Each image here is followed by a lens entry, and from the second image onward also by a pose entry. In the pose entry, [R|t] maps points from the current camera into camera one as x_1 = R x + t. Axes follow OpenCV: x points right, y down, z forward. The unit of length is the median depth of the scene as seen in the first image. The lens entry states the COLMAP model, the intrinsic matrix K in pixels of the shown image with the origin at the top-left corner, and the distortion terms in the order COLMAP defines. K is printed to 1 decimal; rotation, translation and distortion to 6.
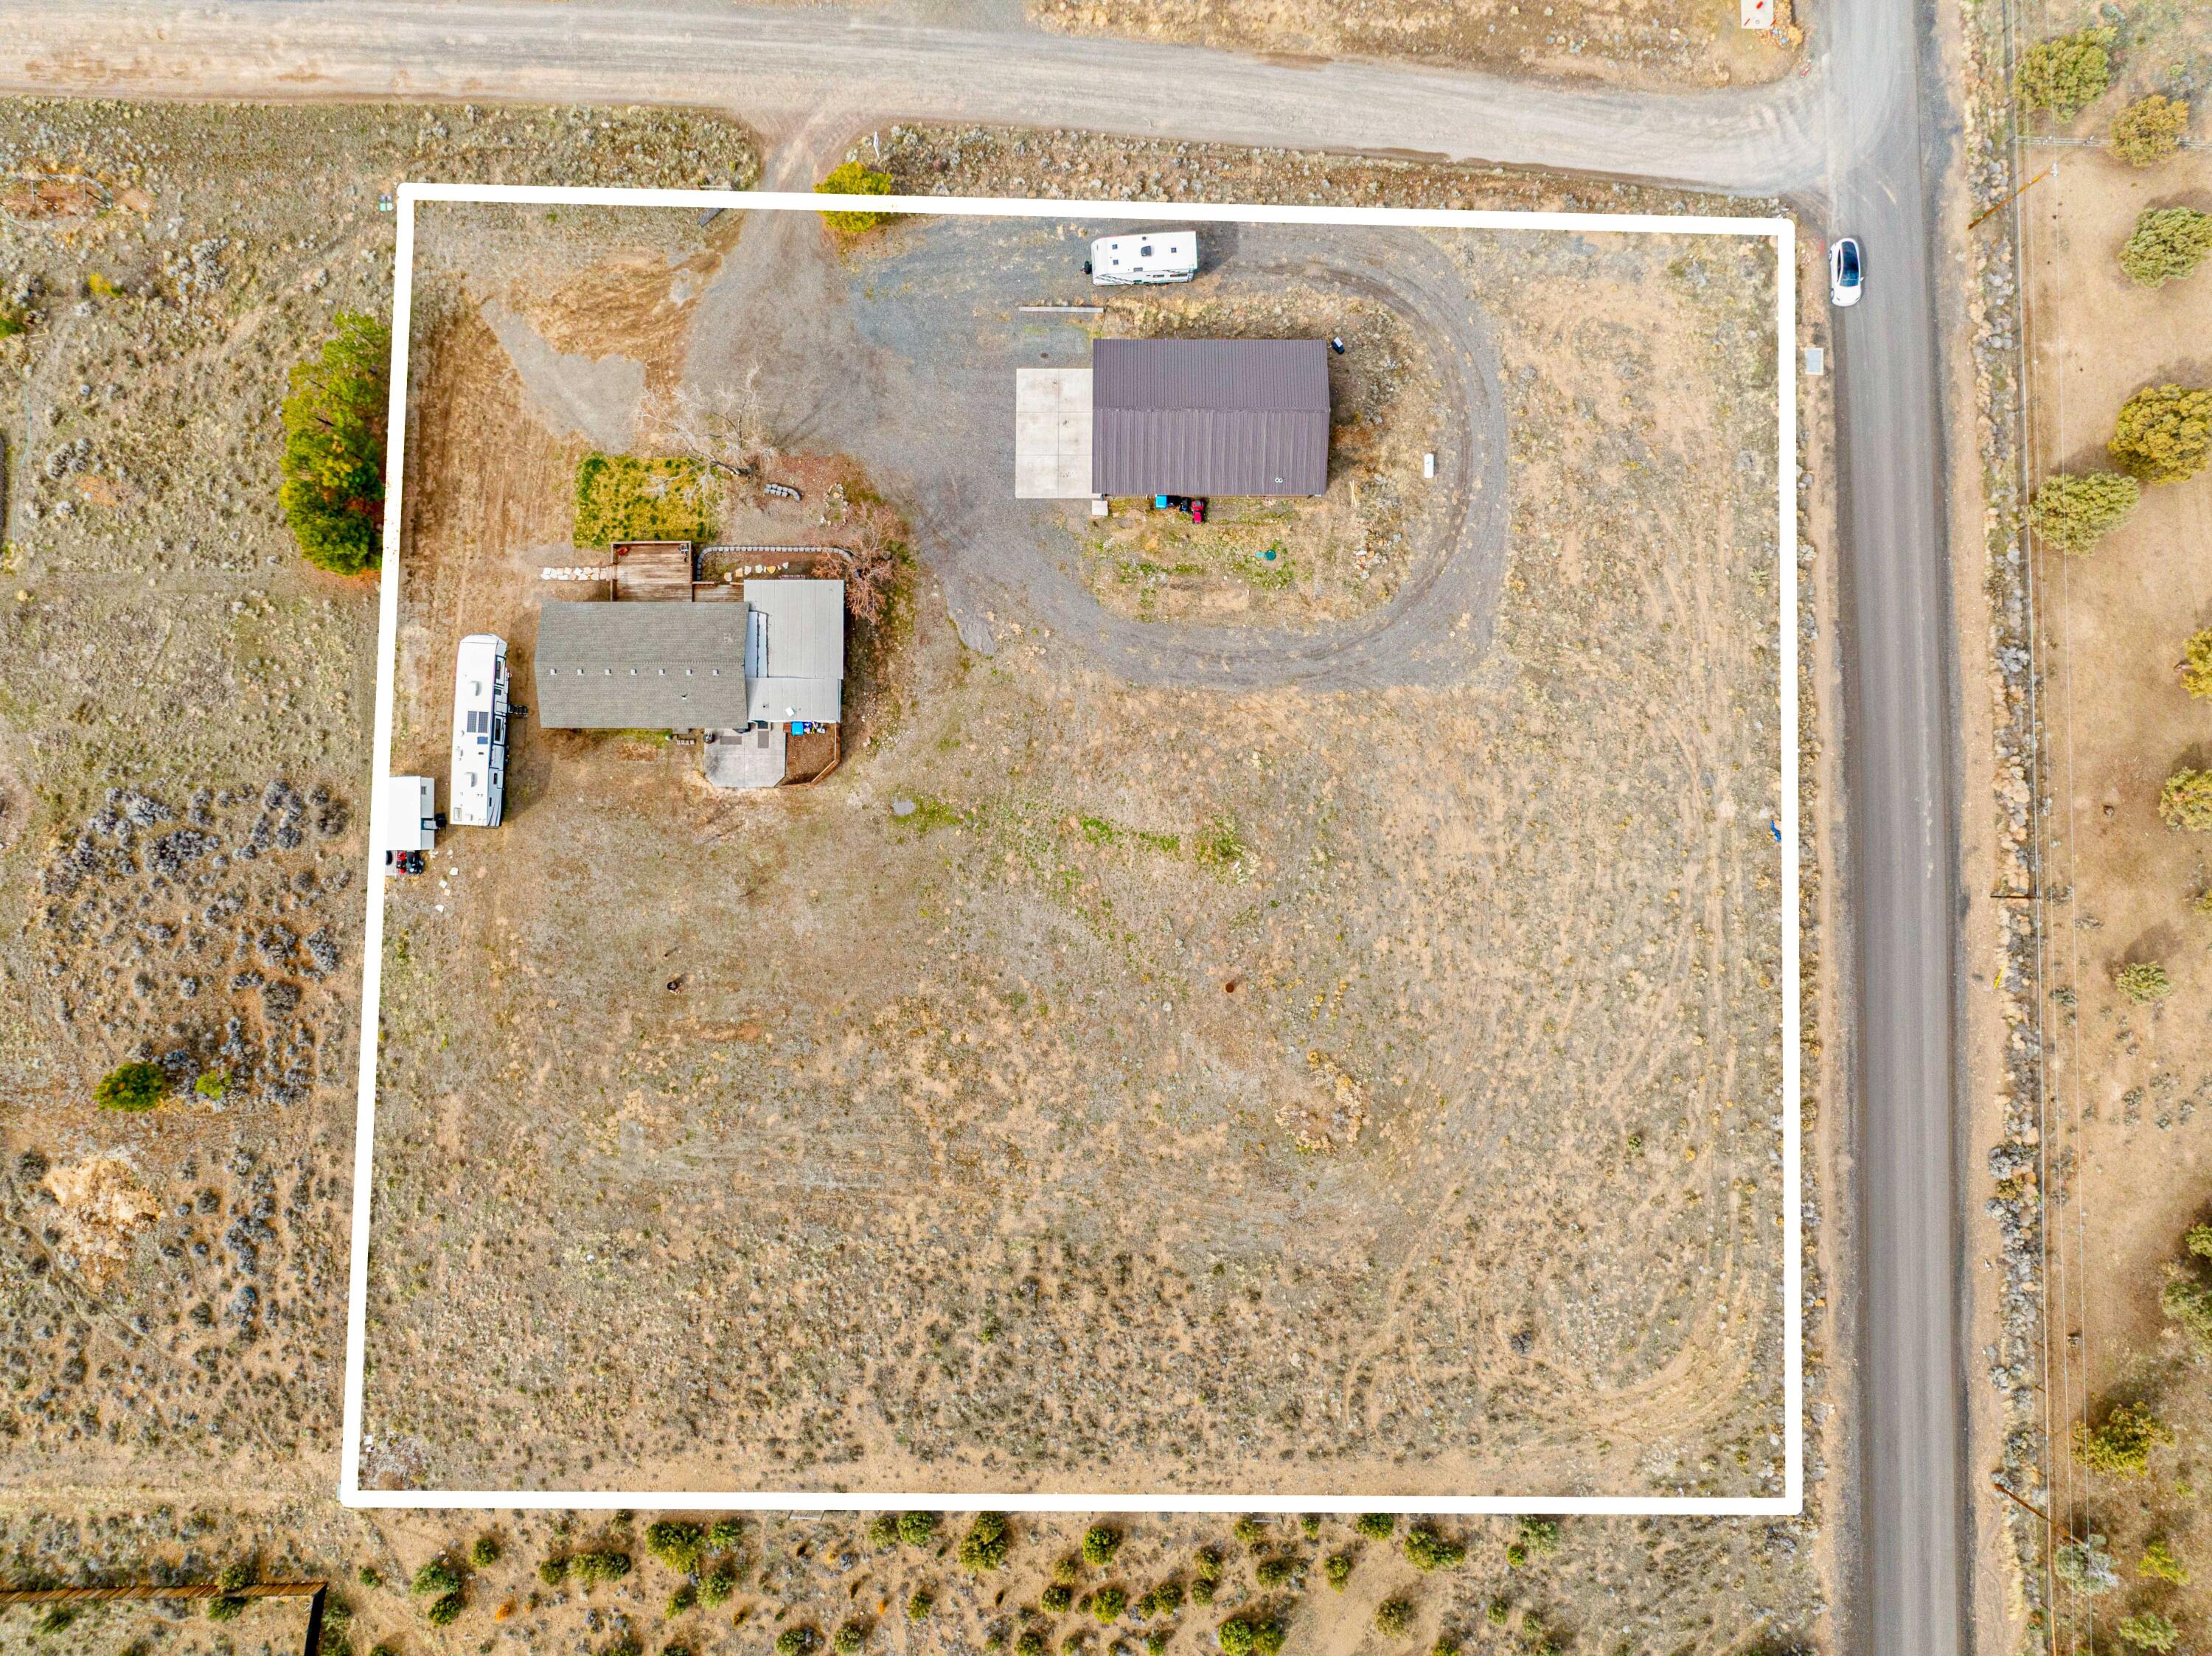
lens RADIAL K [[1555.2, 0, 1106.0], [0, 1555.2, 828.0], [0, 0, 1]] dist [-0.029781, -0.007159]
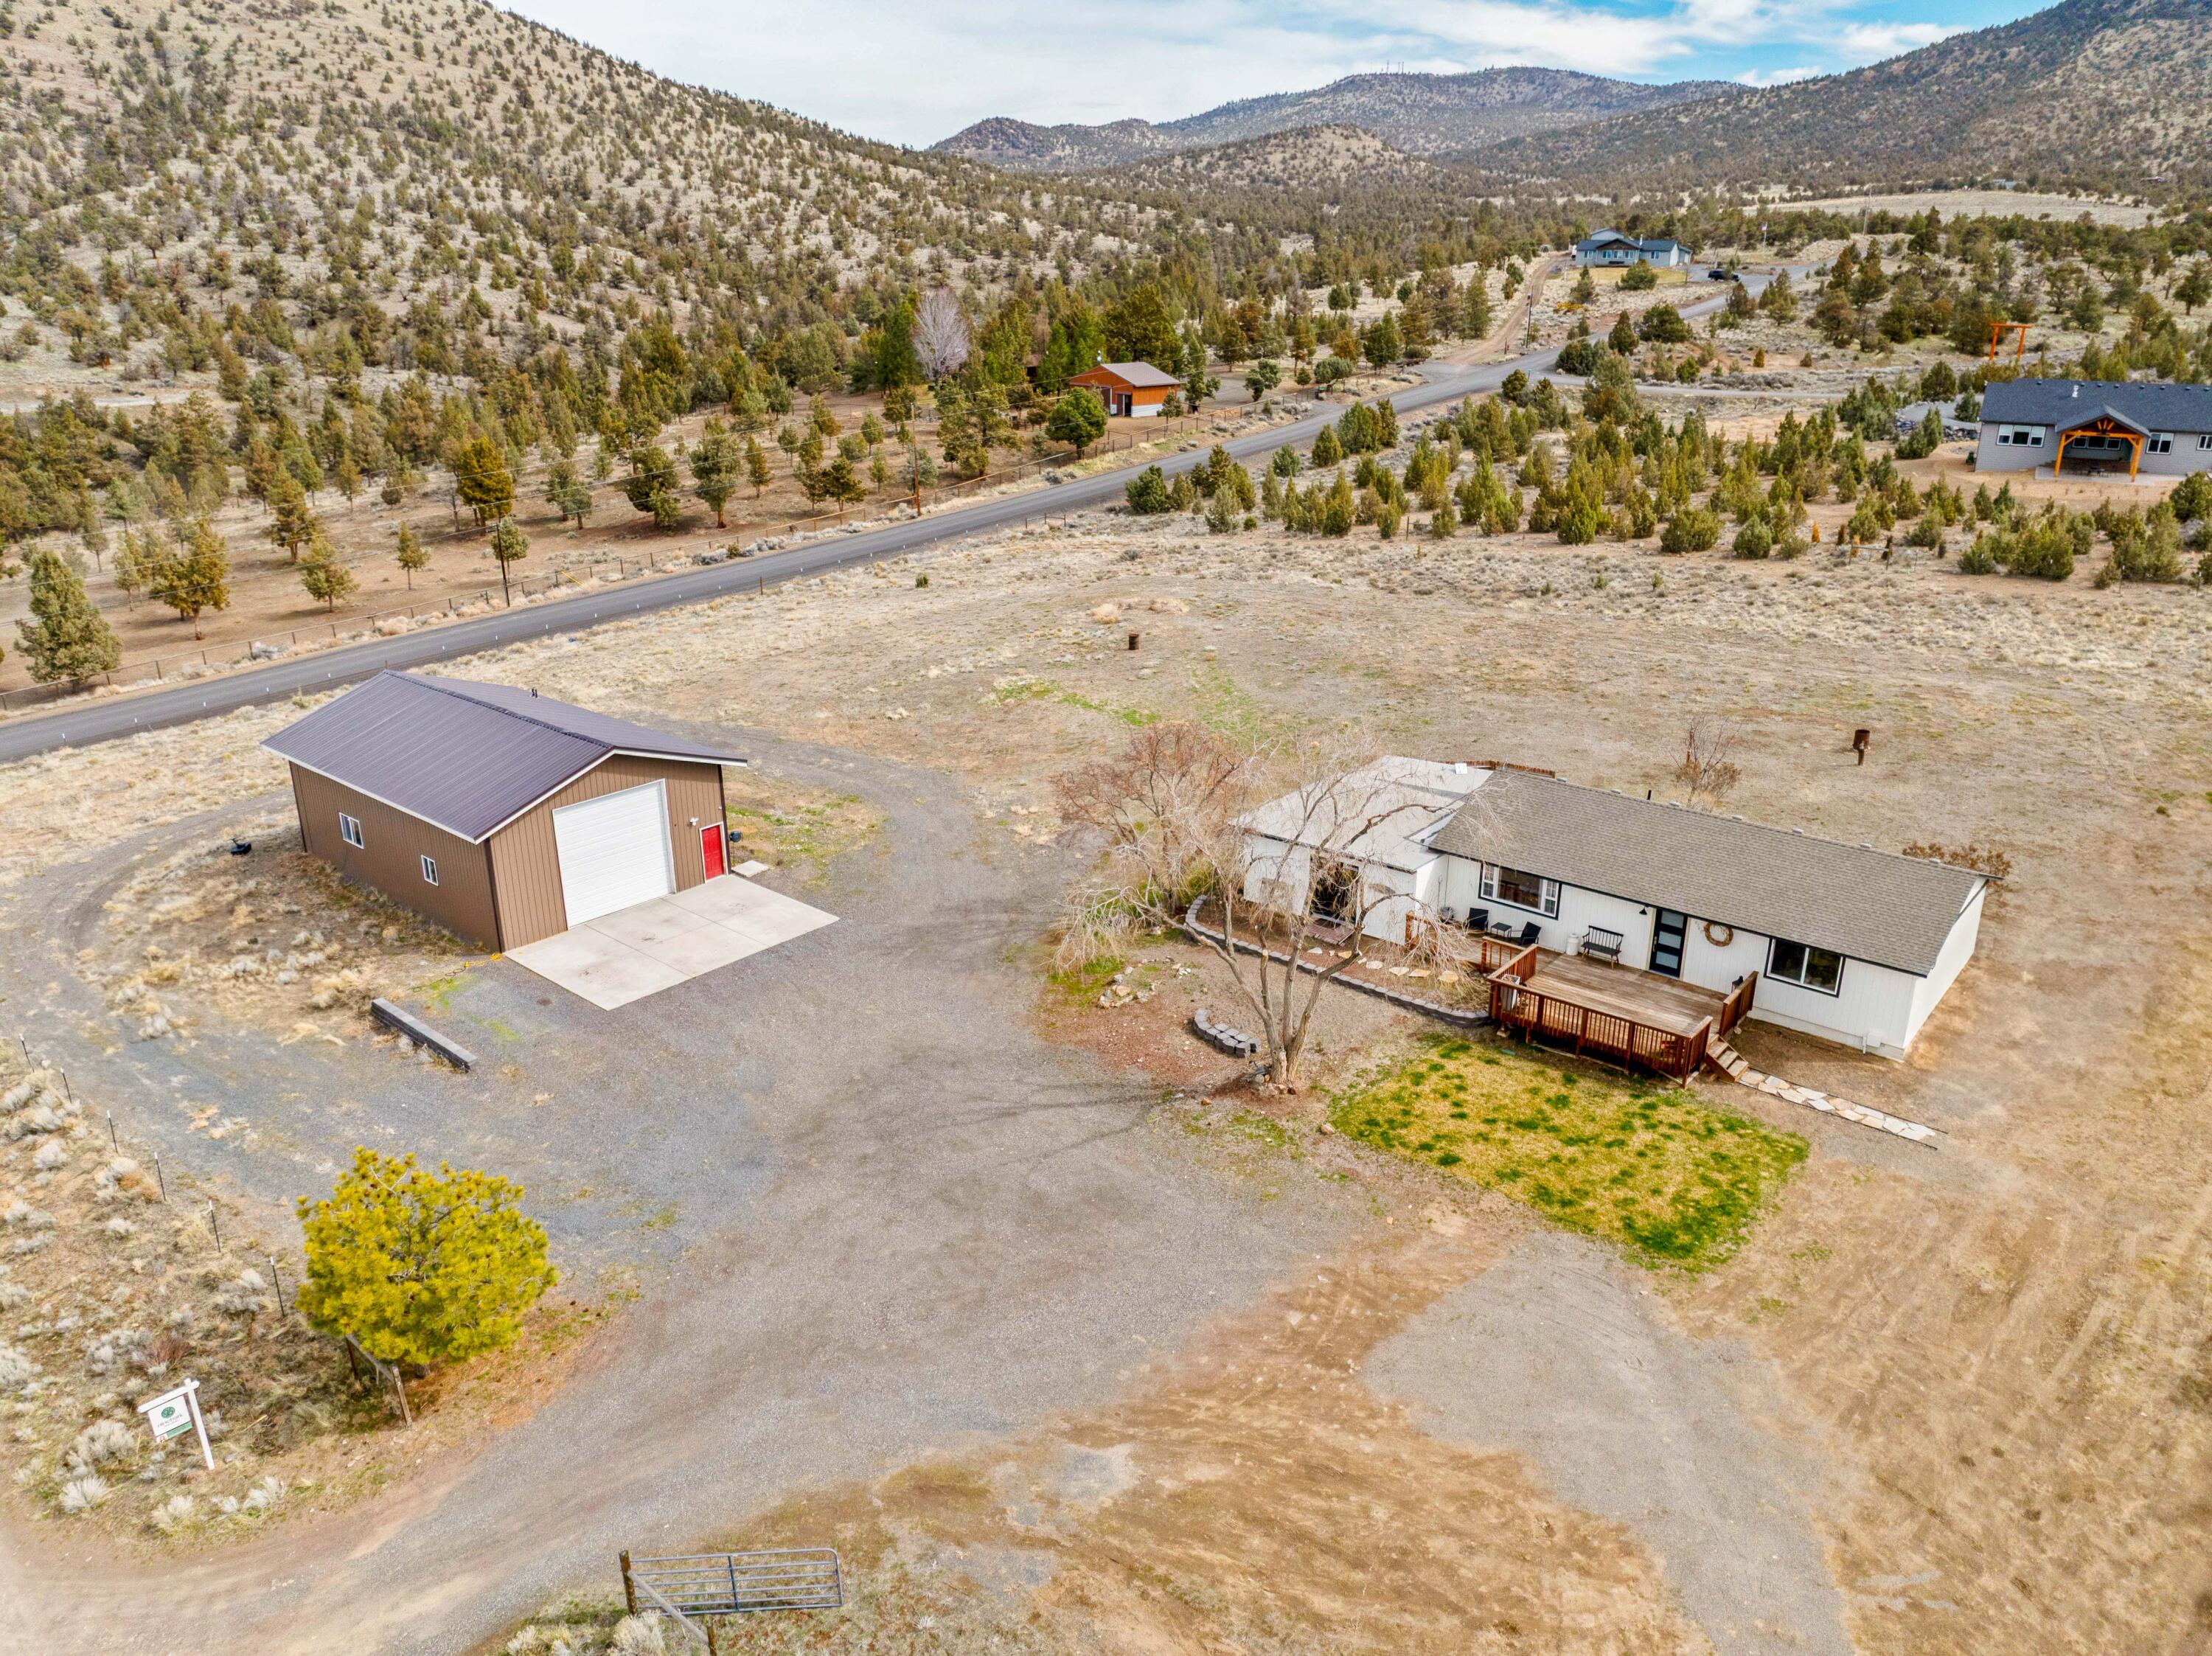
lens RADIAL K [[1572.3, 0, 1106.0], [0, 1572.3, 828.0], [0, 0, 1]] dist [-0.065384, 0.040359]
pose [[-0.764104, -0.210830, 0.609668, -0.414937], [0.645090, -0.246682, 0.723193, -0.507430], [-0.002076, 0.945885, 0.324495, 0.817449]]
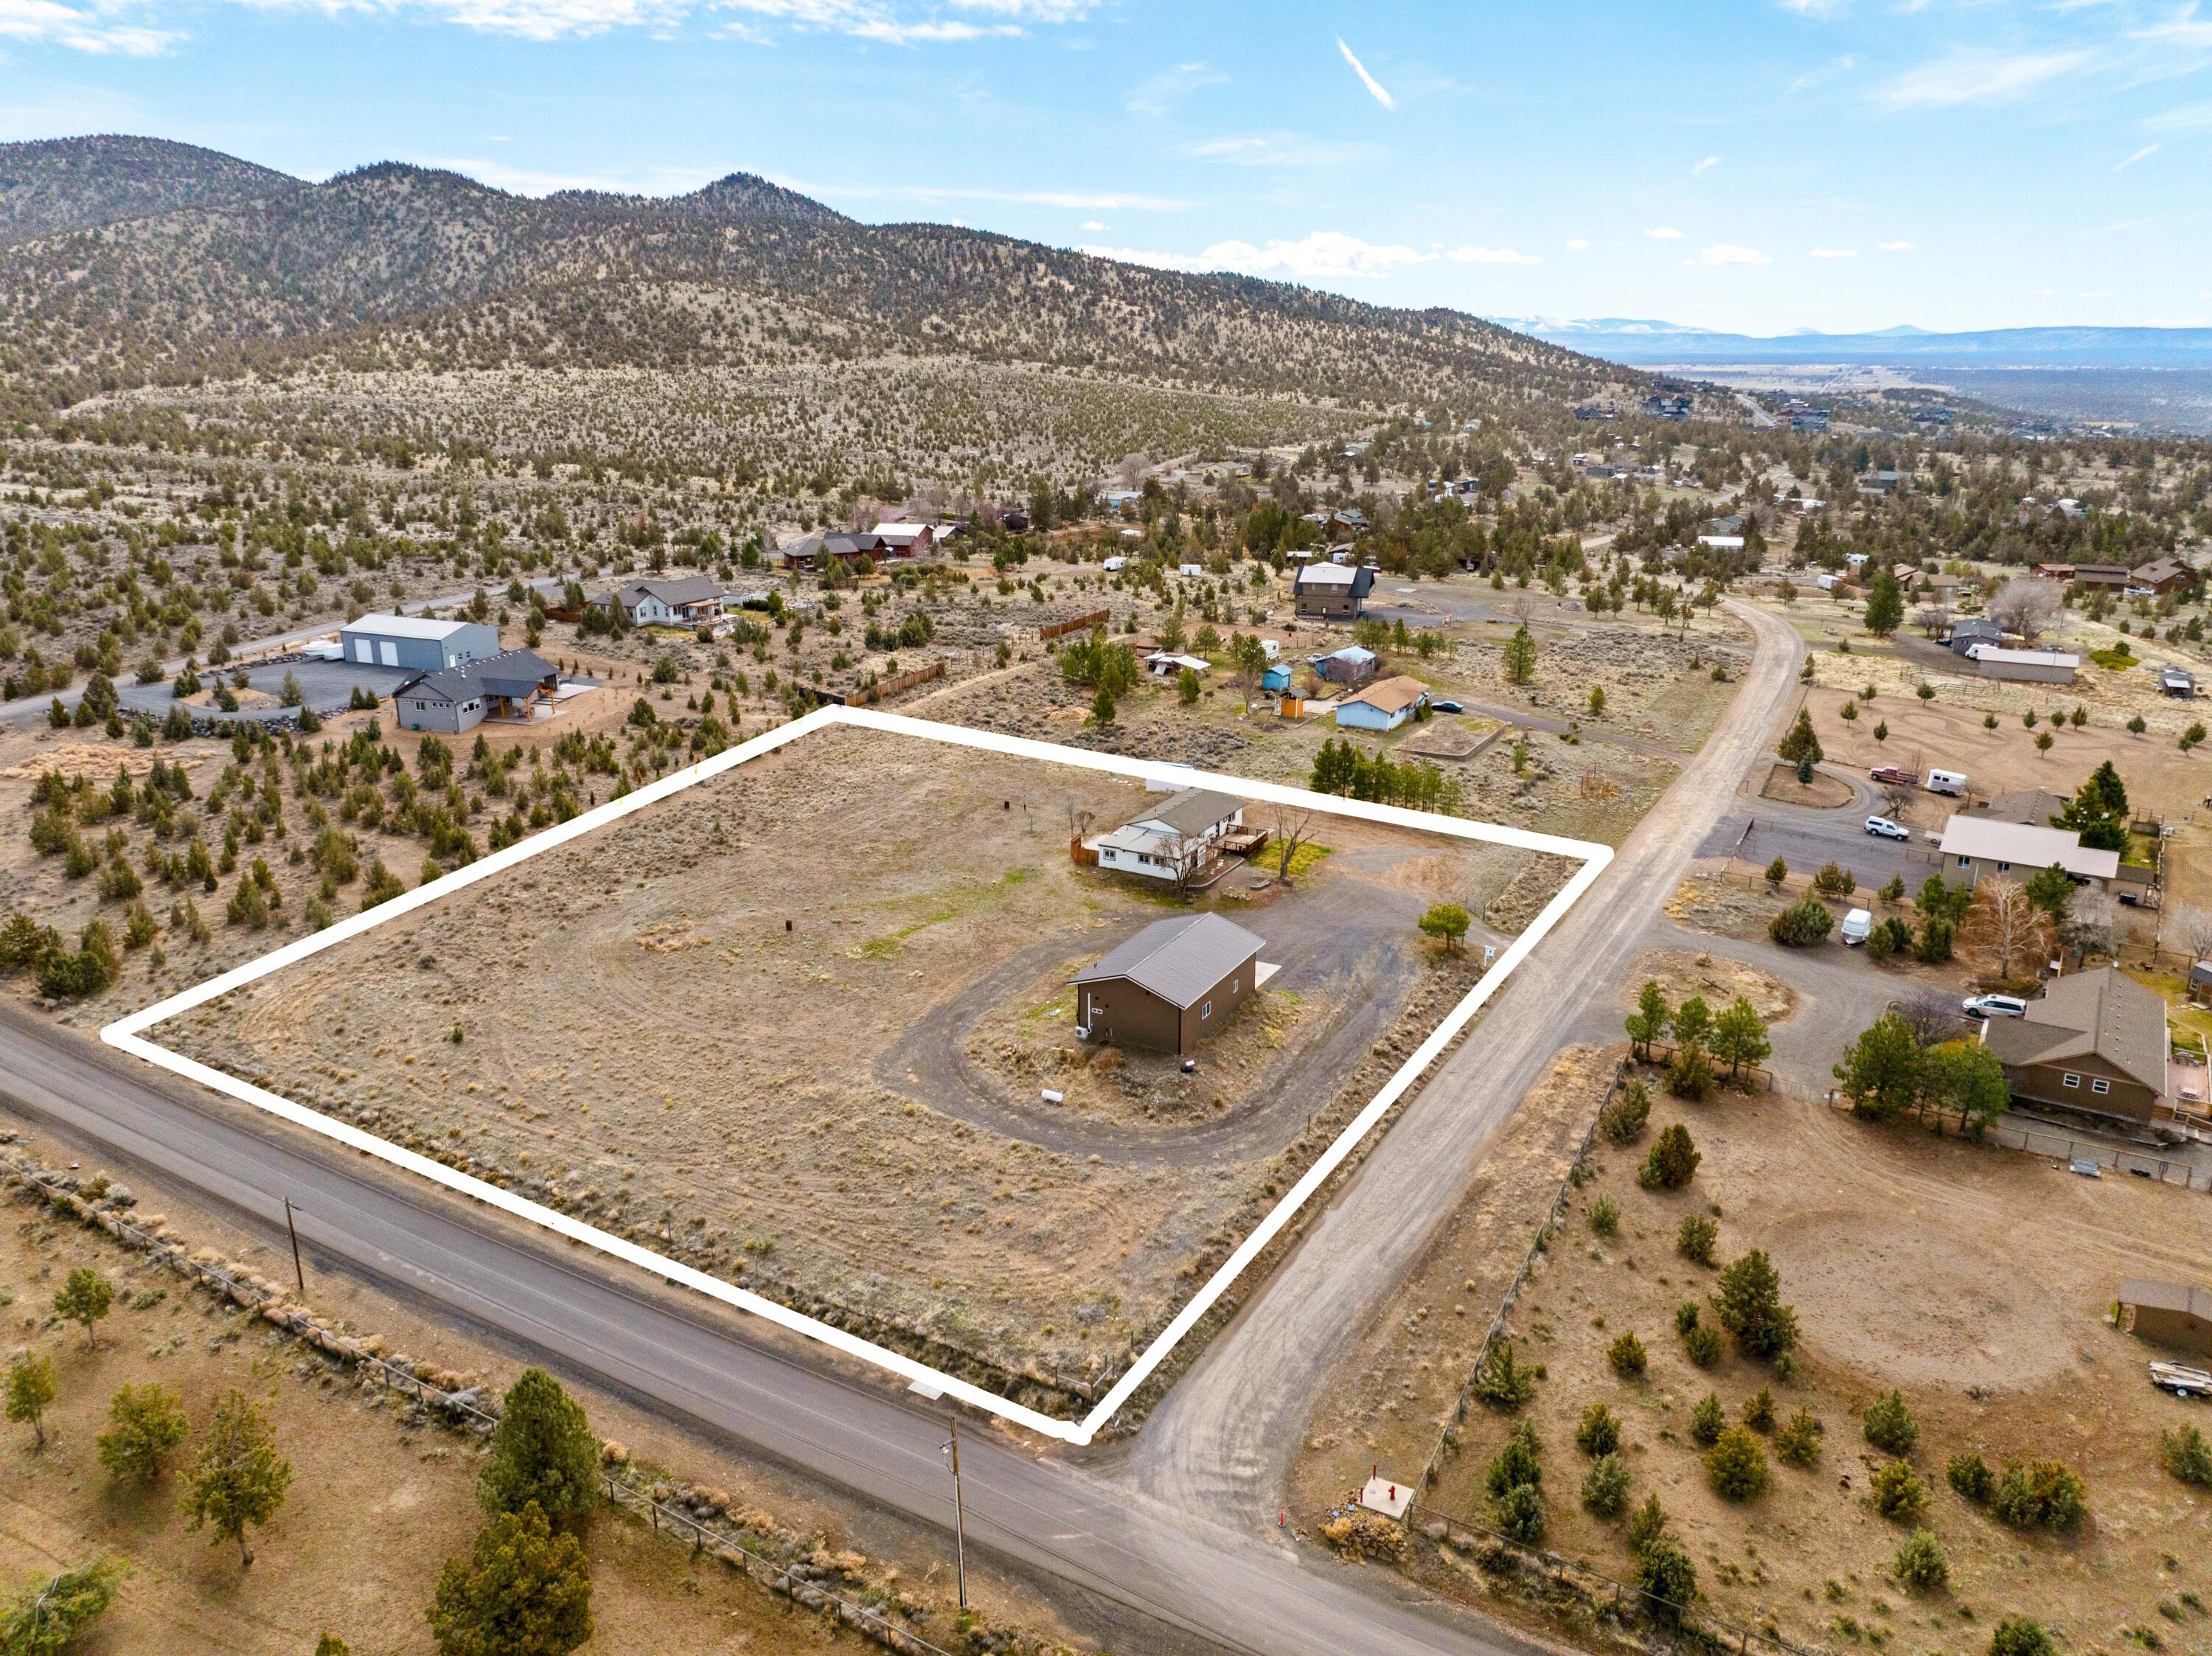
lens RADIAL K [[1555.2, 0, 1106.0], [0, 1555.2, 828.0], [0, 0, 1]] dist [-0.029781, -0.007159]
pose [[-0.477133, 0.267124, -0.837251, 1.043205], [-0.878595, -0.122903, 0.461482, -0.743008], [0.020372, 0.955793, 0.293335, 0.523117]]
